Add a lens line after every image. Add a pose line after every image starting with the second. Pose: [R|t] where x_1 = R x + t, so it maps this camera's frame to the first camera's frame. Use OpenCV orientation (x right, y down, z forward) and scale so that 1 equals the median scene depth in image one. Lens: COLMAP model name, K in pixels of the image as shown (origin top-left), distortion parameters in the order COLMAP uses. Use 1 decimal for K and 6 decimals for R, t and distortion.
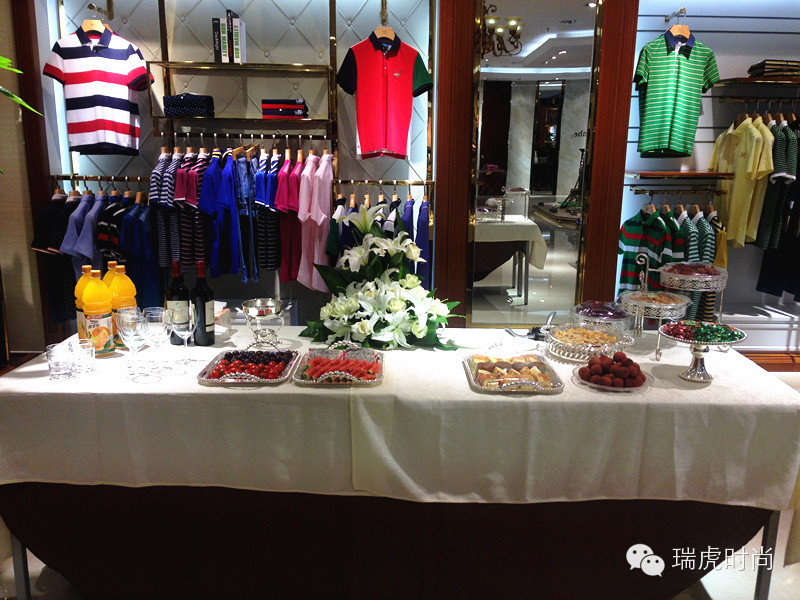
lens RADIAL K [[743.9, 0, 412.9], [0, 743.9, 304.0], [0, 0, 1]] dist [0.118469, -0.220086]
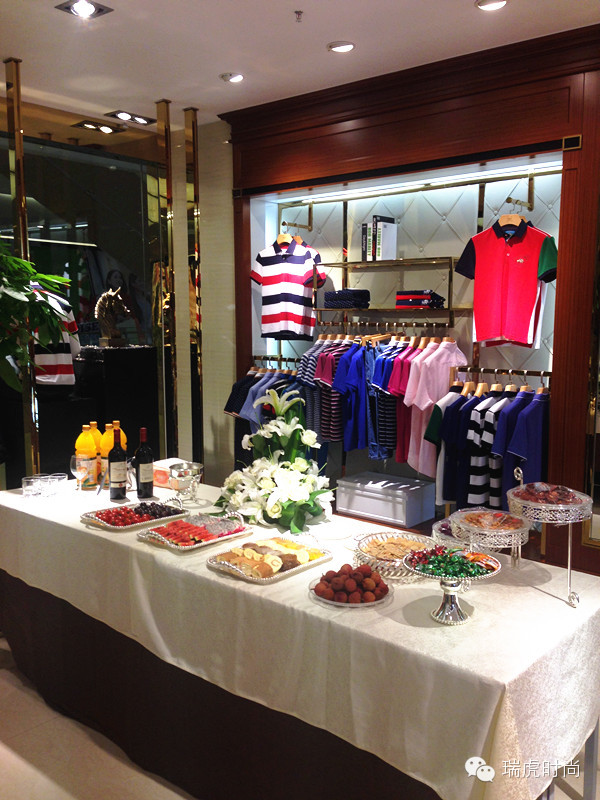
lens RADIAL K [[743.9, 0, 300.0], [0, 743.9, 400.0], [0, 0, 1]] dist [0.118469, -0.220086]
pose [[0.744623, 0.066571, -0.664157, 0.422751], [-0.138065, 0.988857, -0.055675, -0.038161], [0.653050, 0.133154, 0.745517, 0.127256]]
